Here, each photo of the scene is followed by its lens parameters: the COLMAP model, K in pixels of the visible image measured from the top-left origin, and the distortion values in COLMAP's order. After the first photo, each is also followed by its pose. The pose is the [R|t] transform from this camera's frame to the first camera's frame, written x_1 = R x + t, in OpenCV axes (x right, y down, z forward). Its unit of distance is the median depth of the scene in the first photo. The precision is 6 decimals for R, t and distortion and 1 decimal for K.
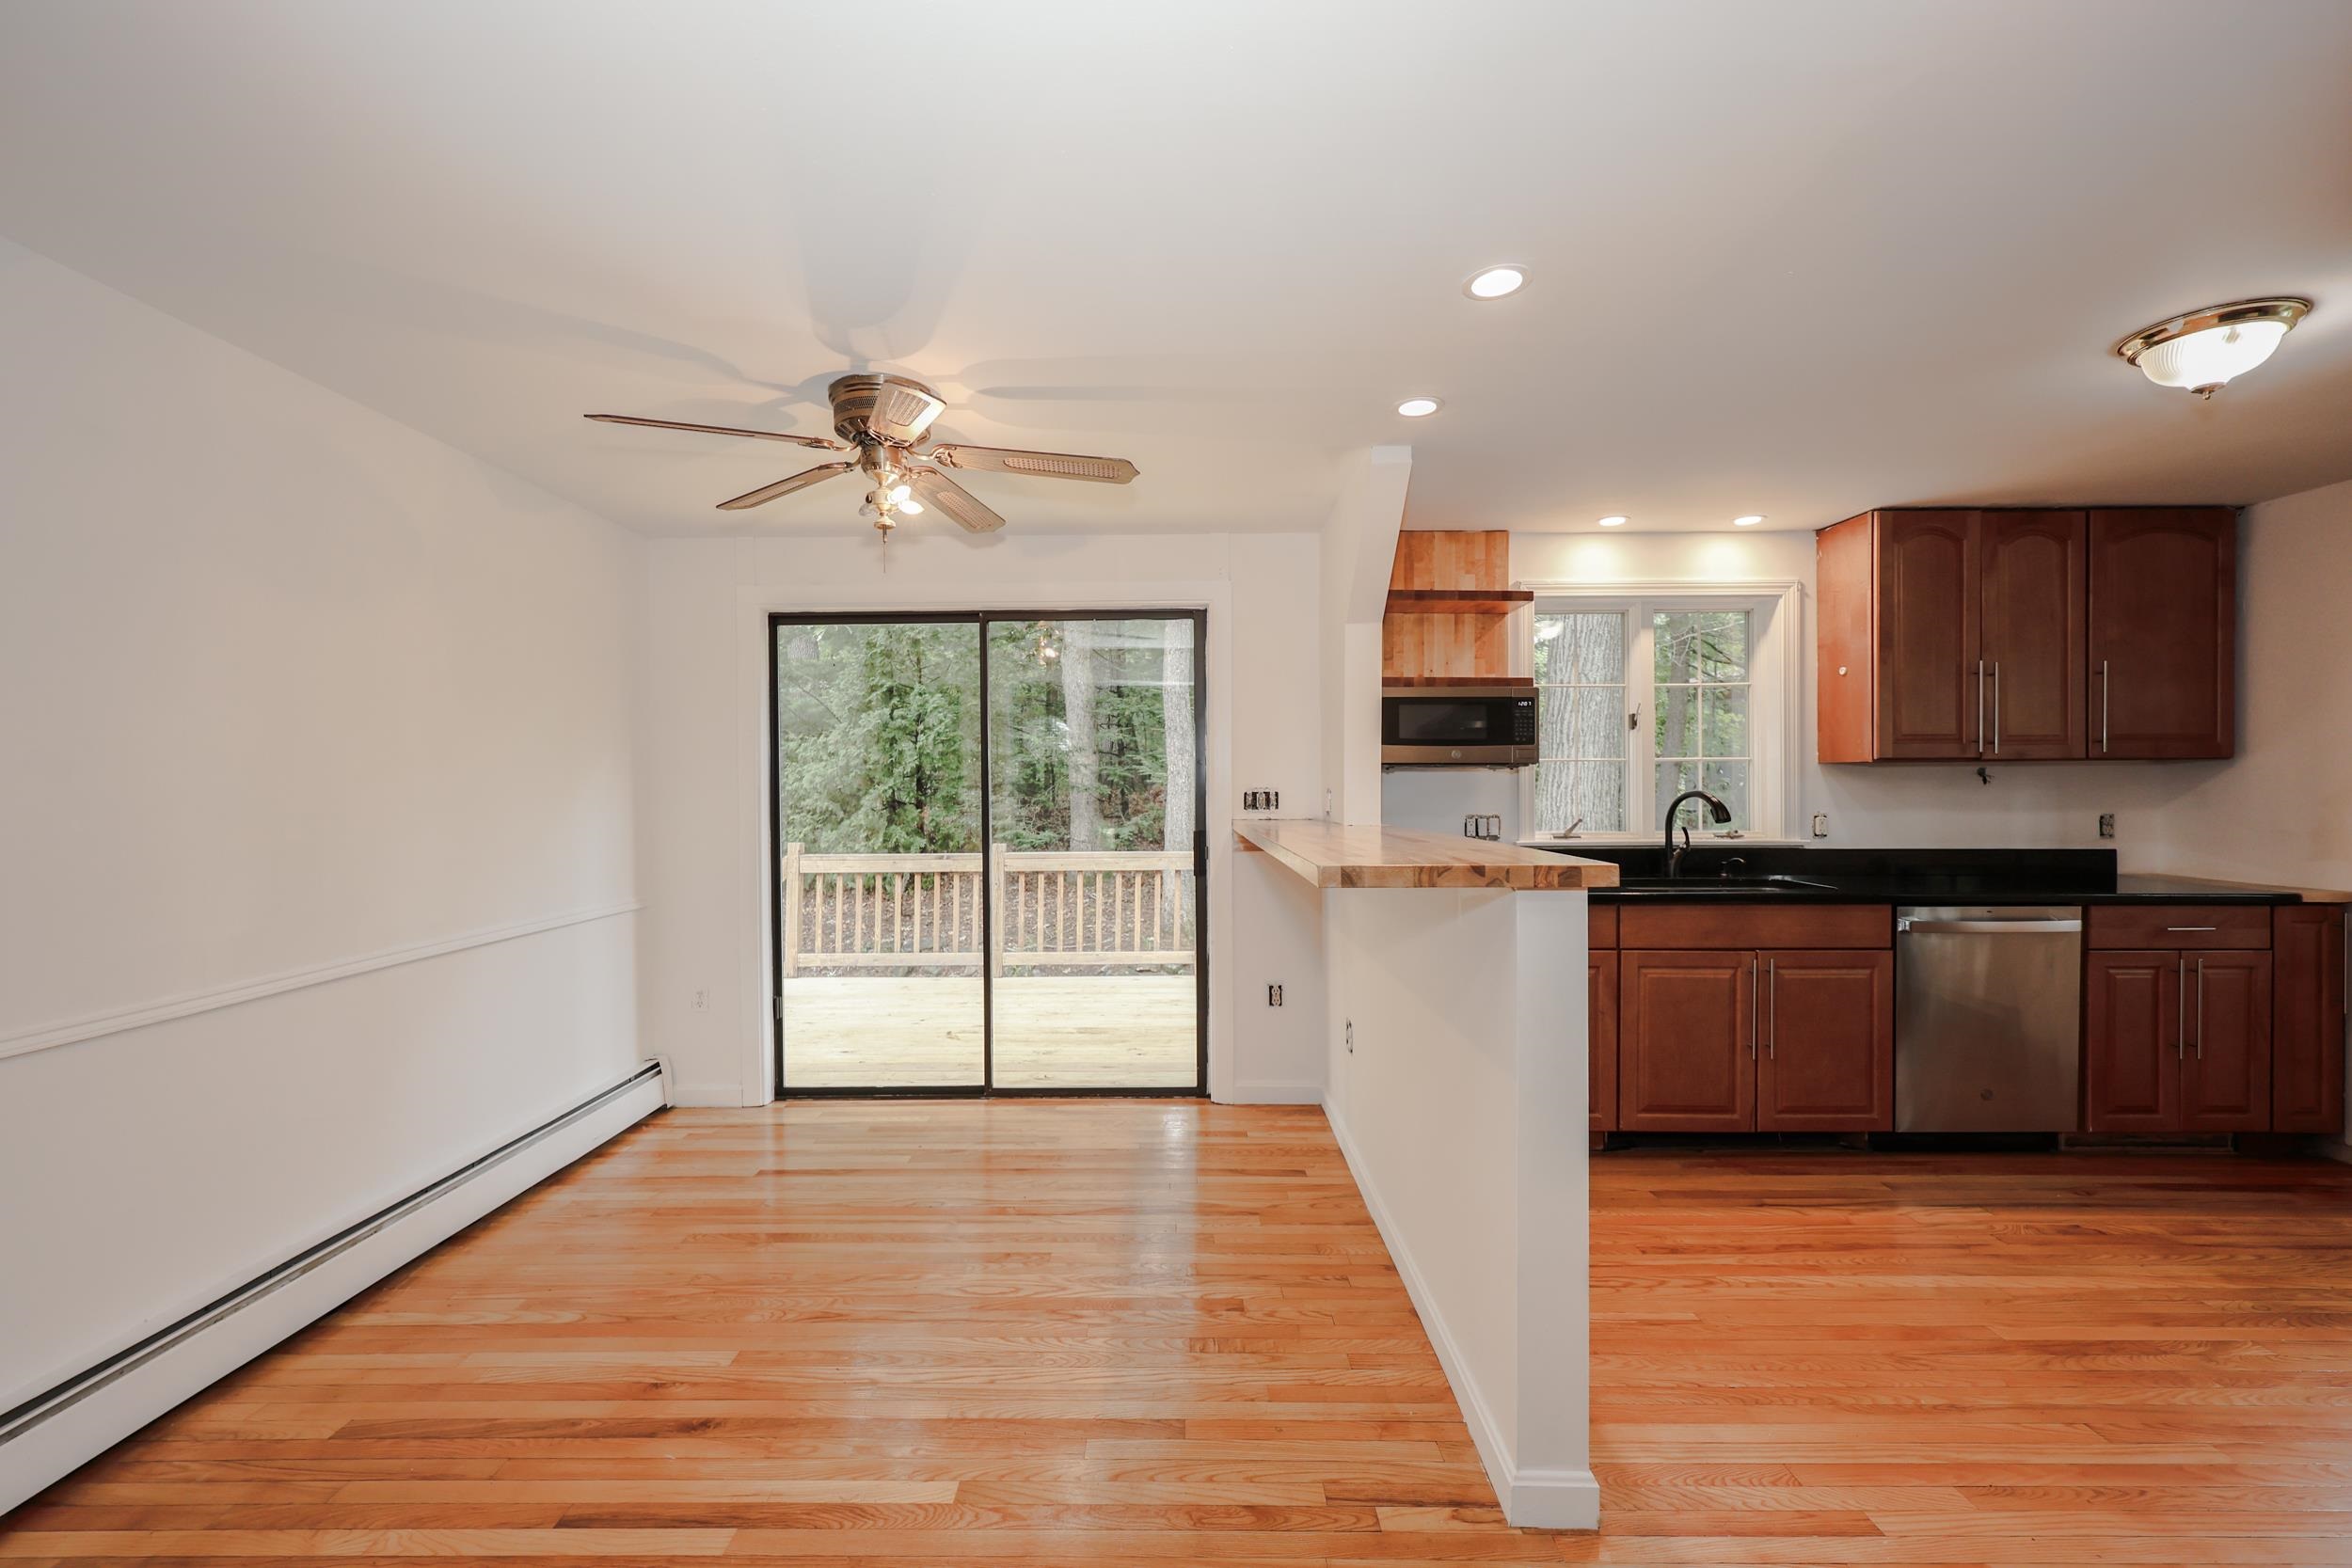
lens RADIAL K [[956.4, 0, 1157.2], [0, 956.4, 781.8], [0, 0, 1]] dist [-0.002451, -0.000213]
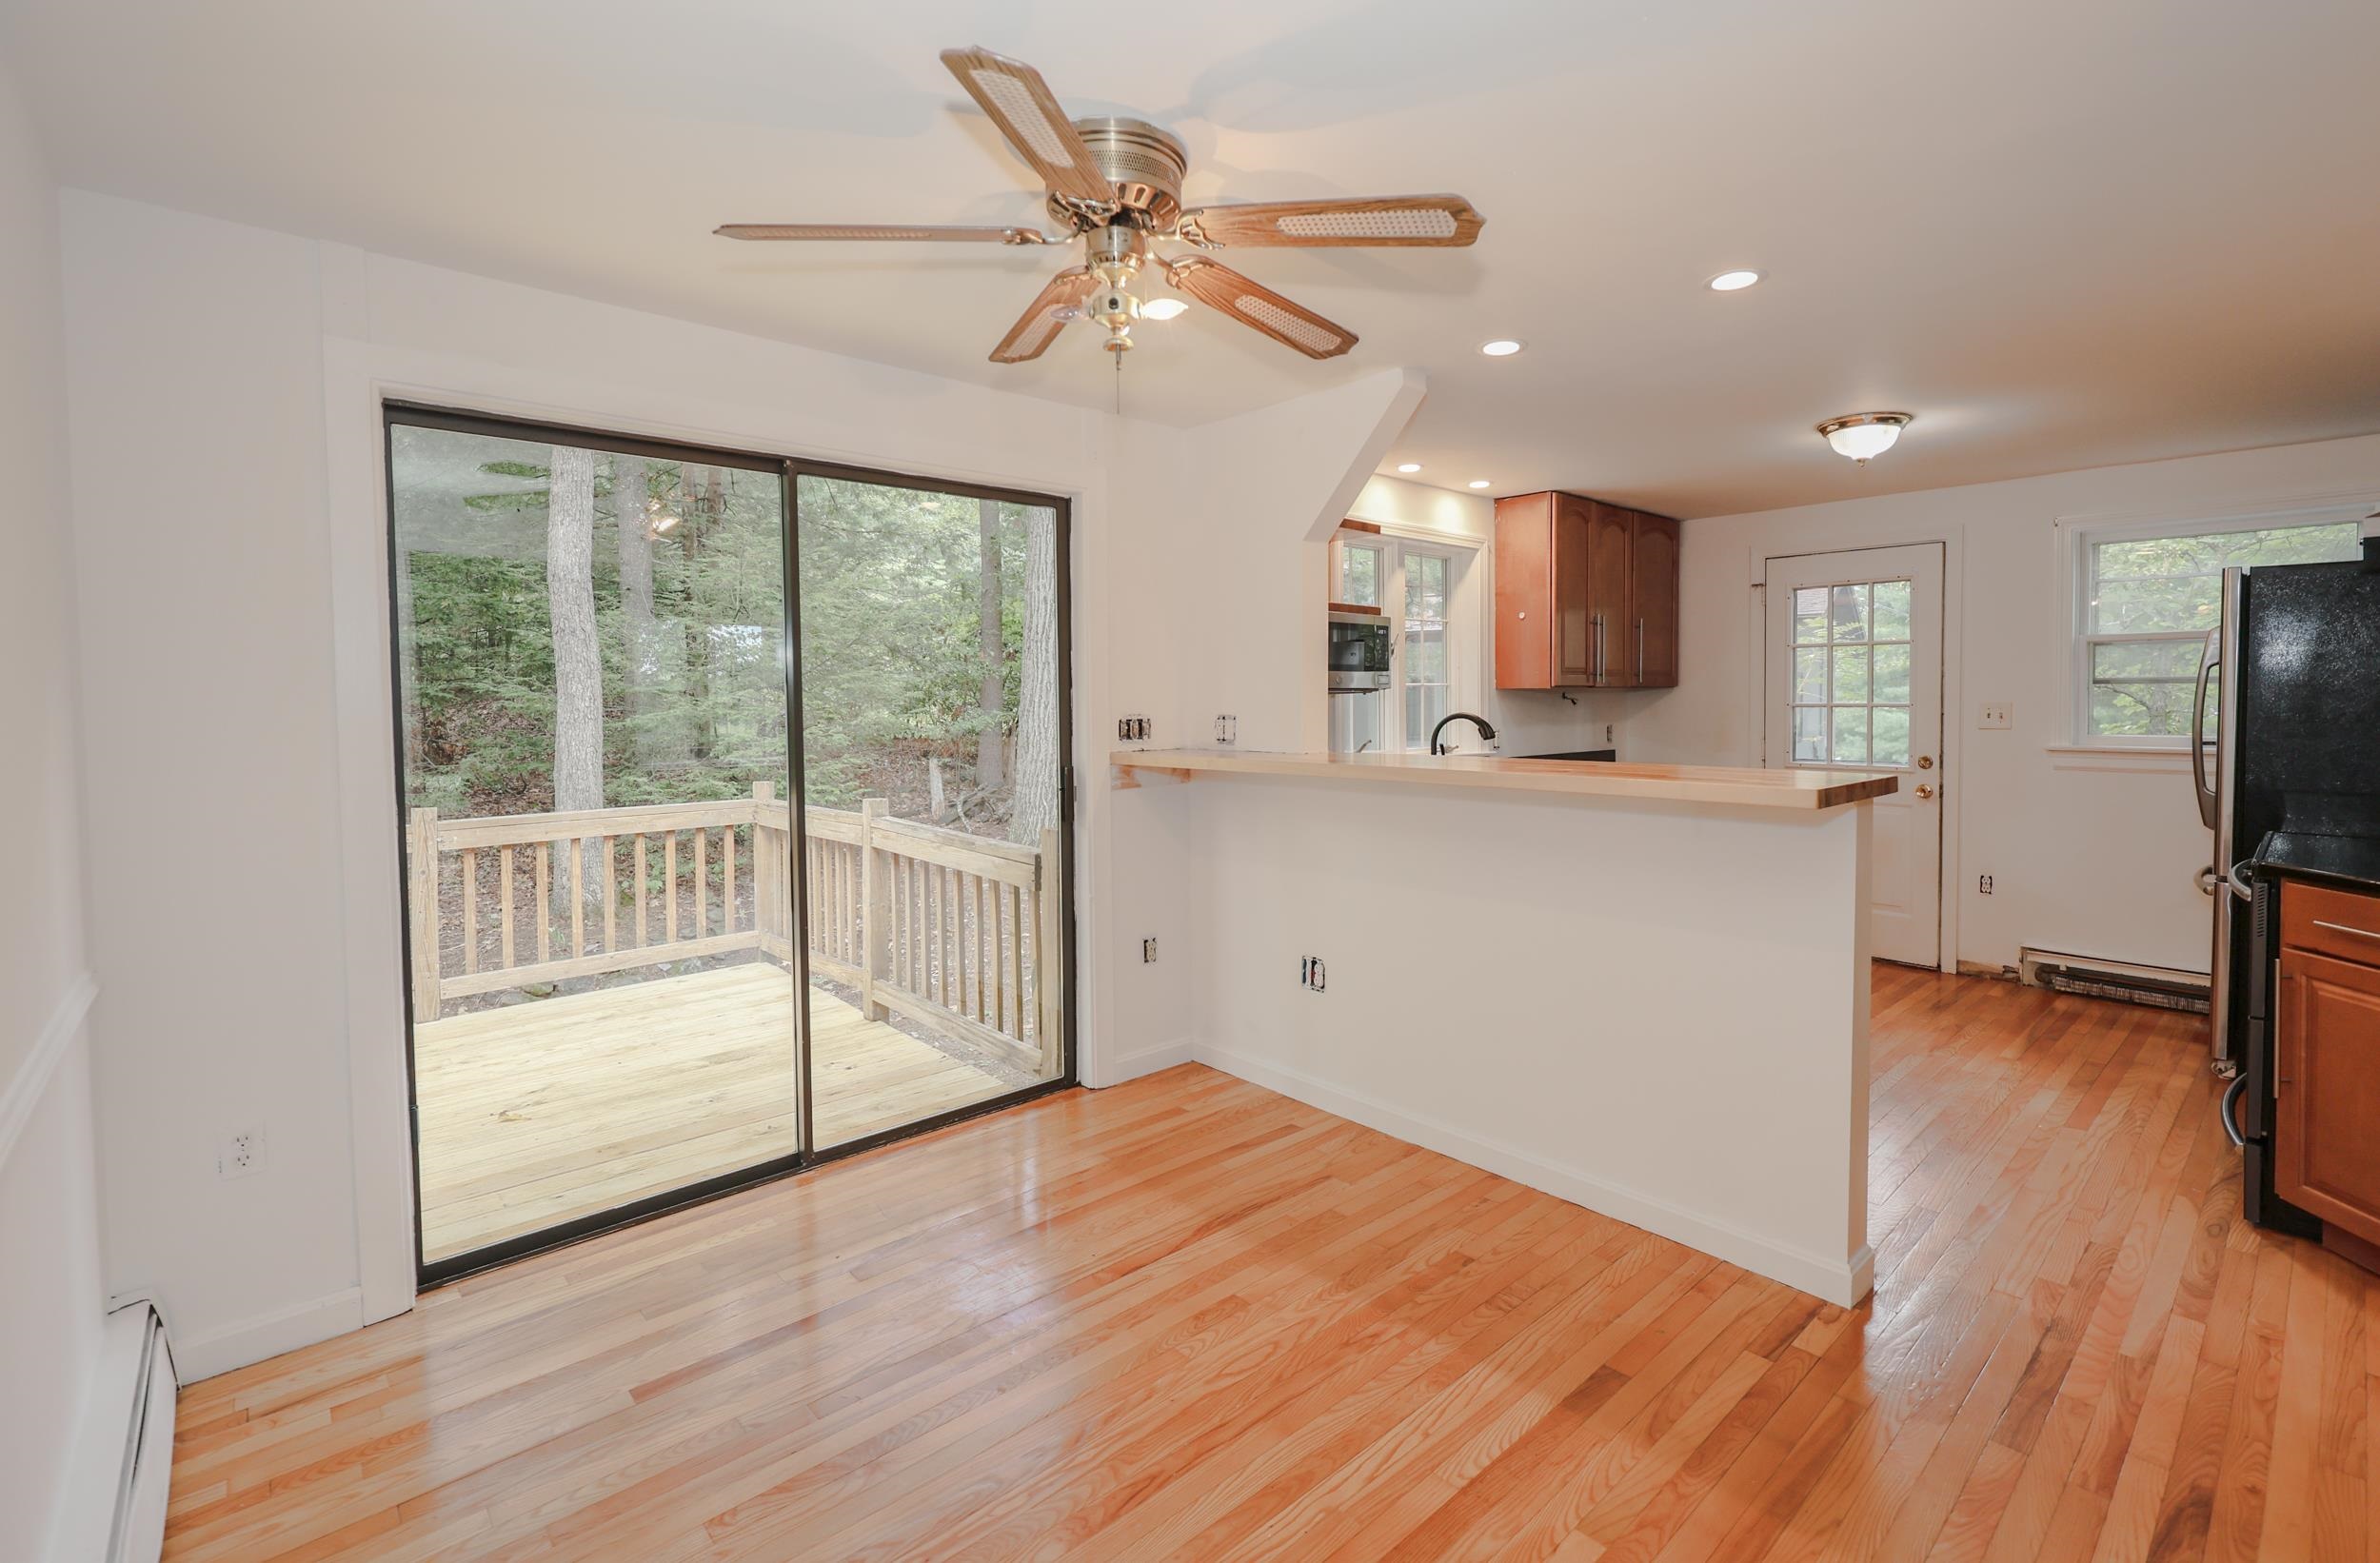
lens RADIAL K [[1055.6, 0, 1239.6], [0, 1055.6, 726.2], [0, 0, 1]] dist [-0.002406, -0.000444]
pose [[0.720731, -0.021269, 0.692889, -0.528285], [0.005369, 0.999671, 0.025101, -0.007319], [-0.693194, -0.014371, 0.720607, 0.267596]]
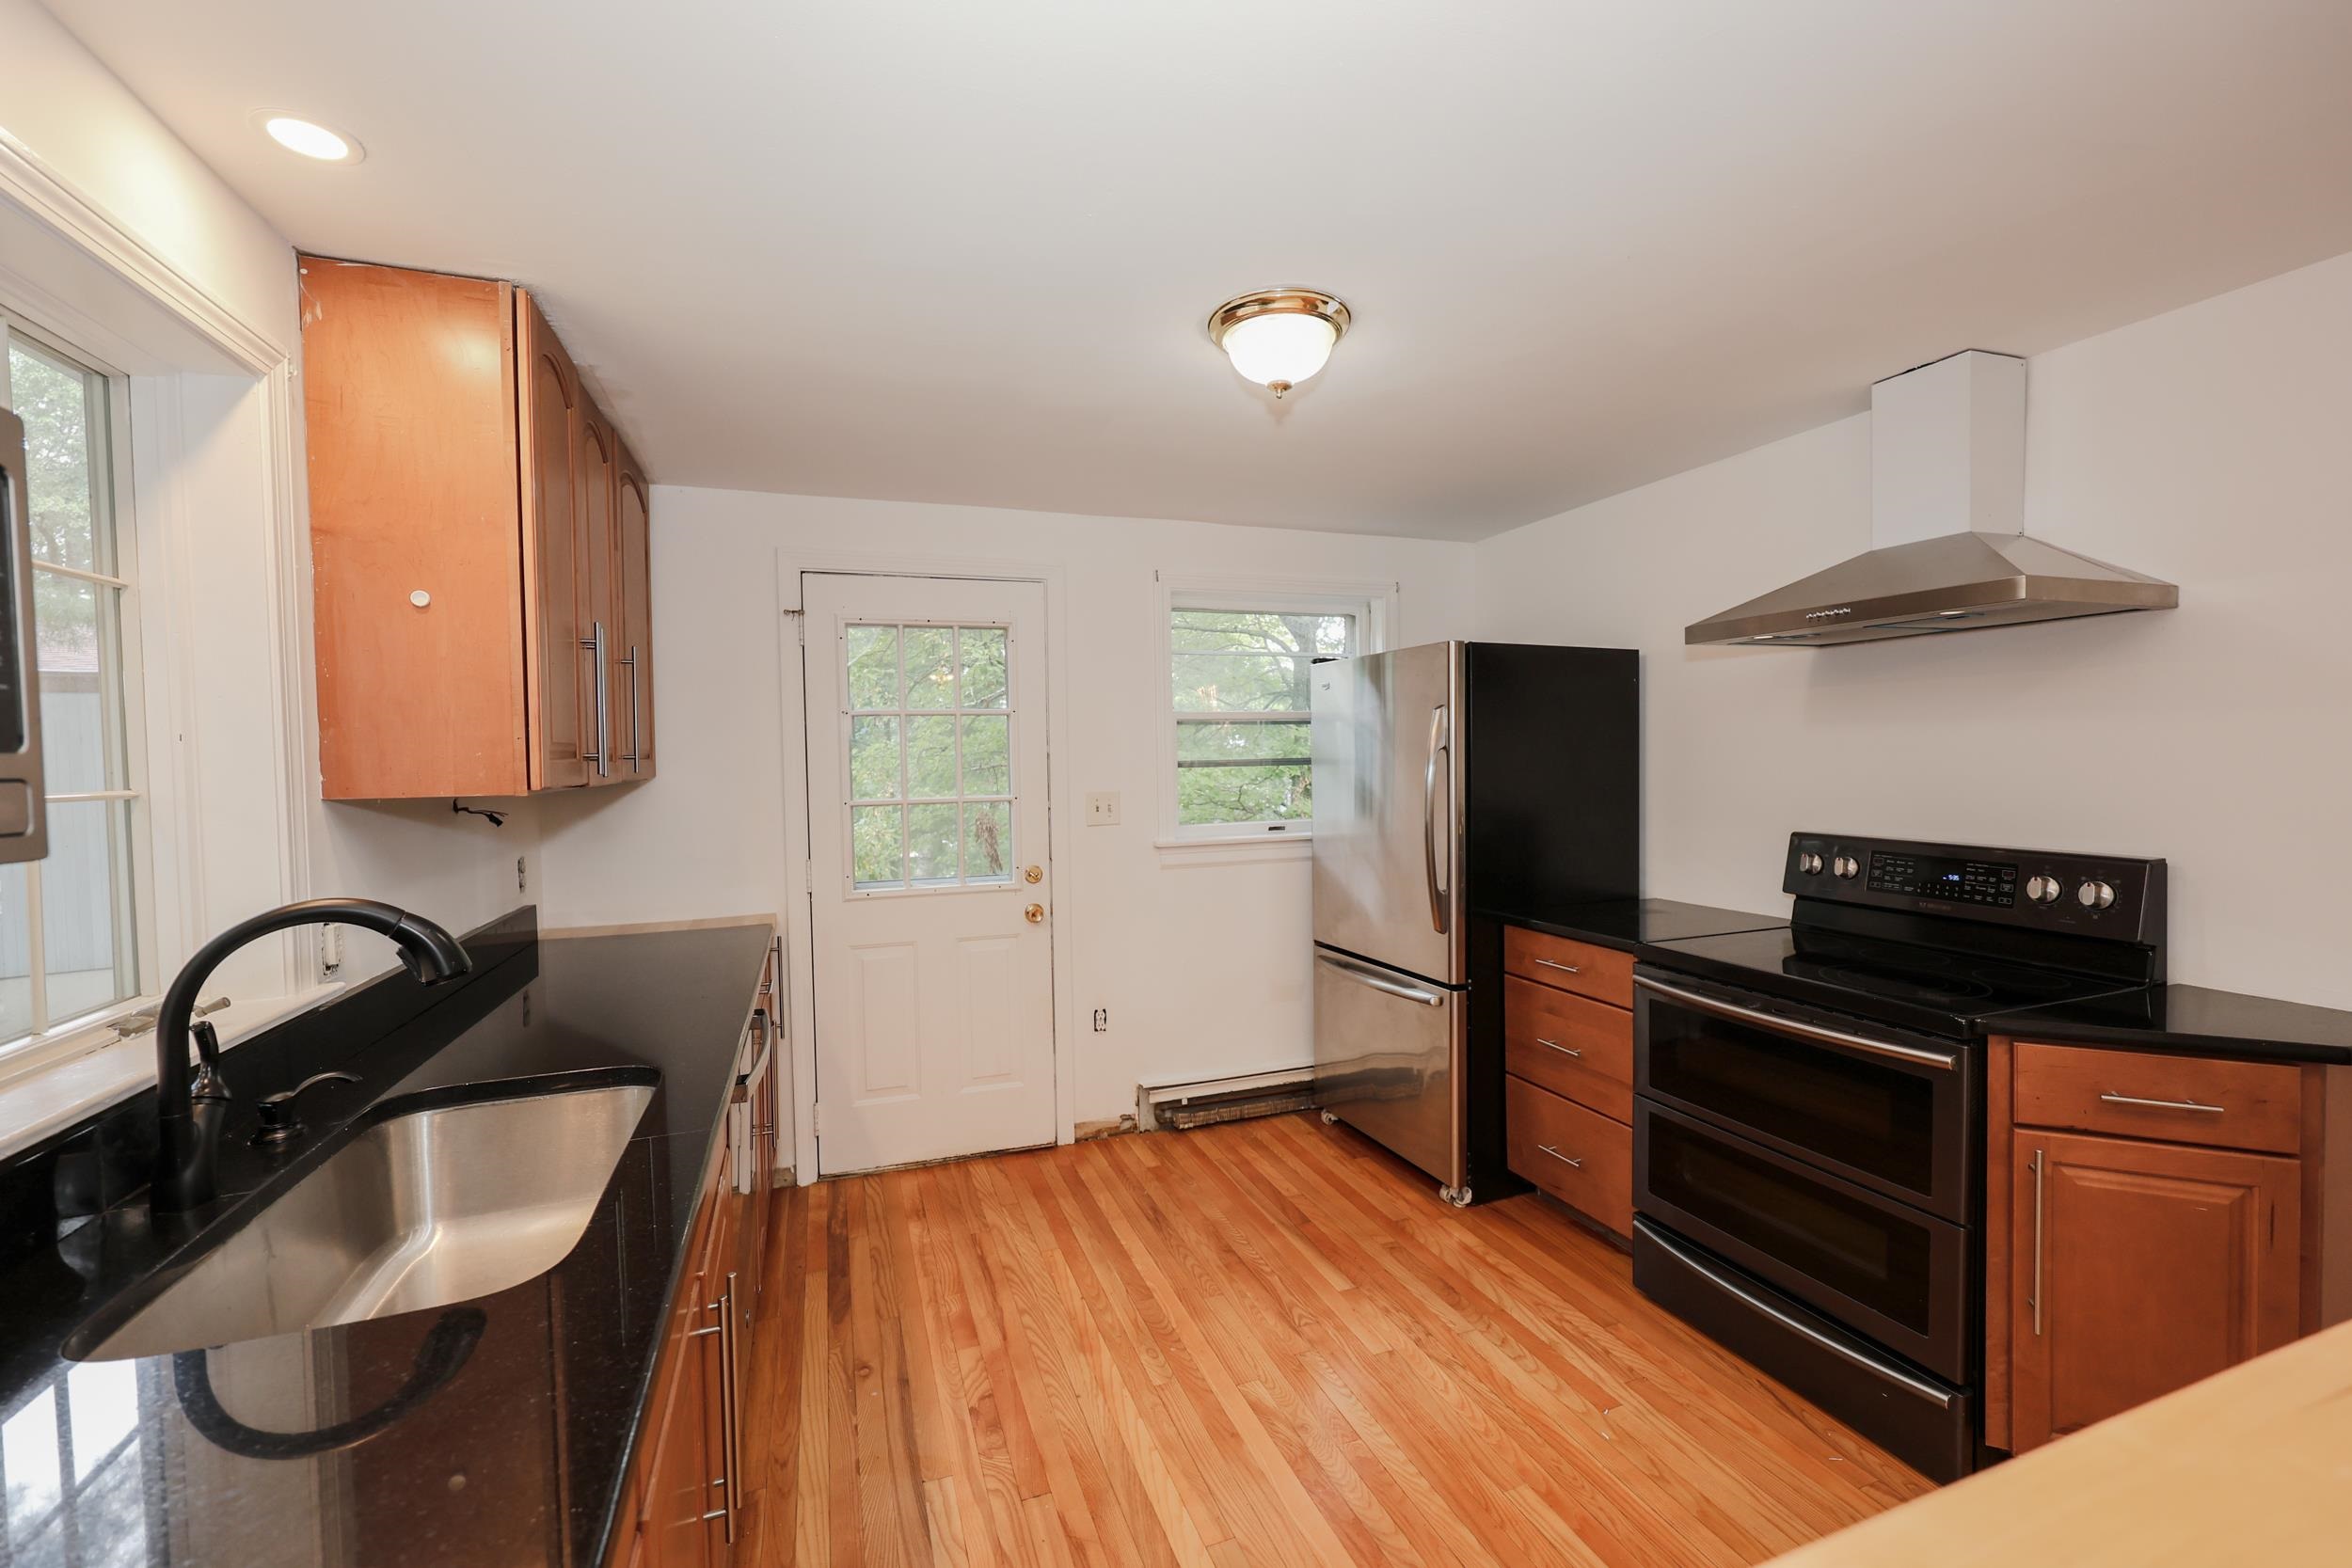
lens RADIAL K [[965.1, 0, 1173.6], [0, 965.1, 779.2], [0, 0, 1]] dist [-0.000004, -0.000148]
pose [[-0.354837, -0.016559, 0.934782, 0.161512], [0.019868, 0.999484, 0.025246, -0.035301], [-0.934717, 0.027531, -0.354325, 0.857882]]
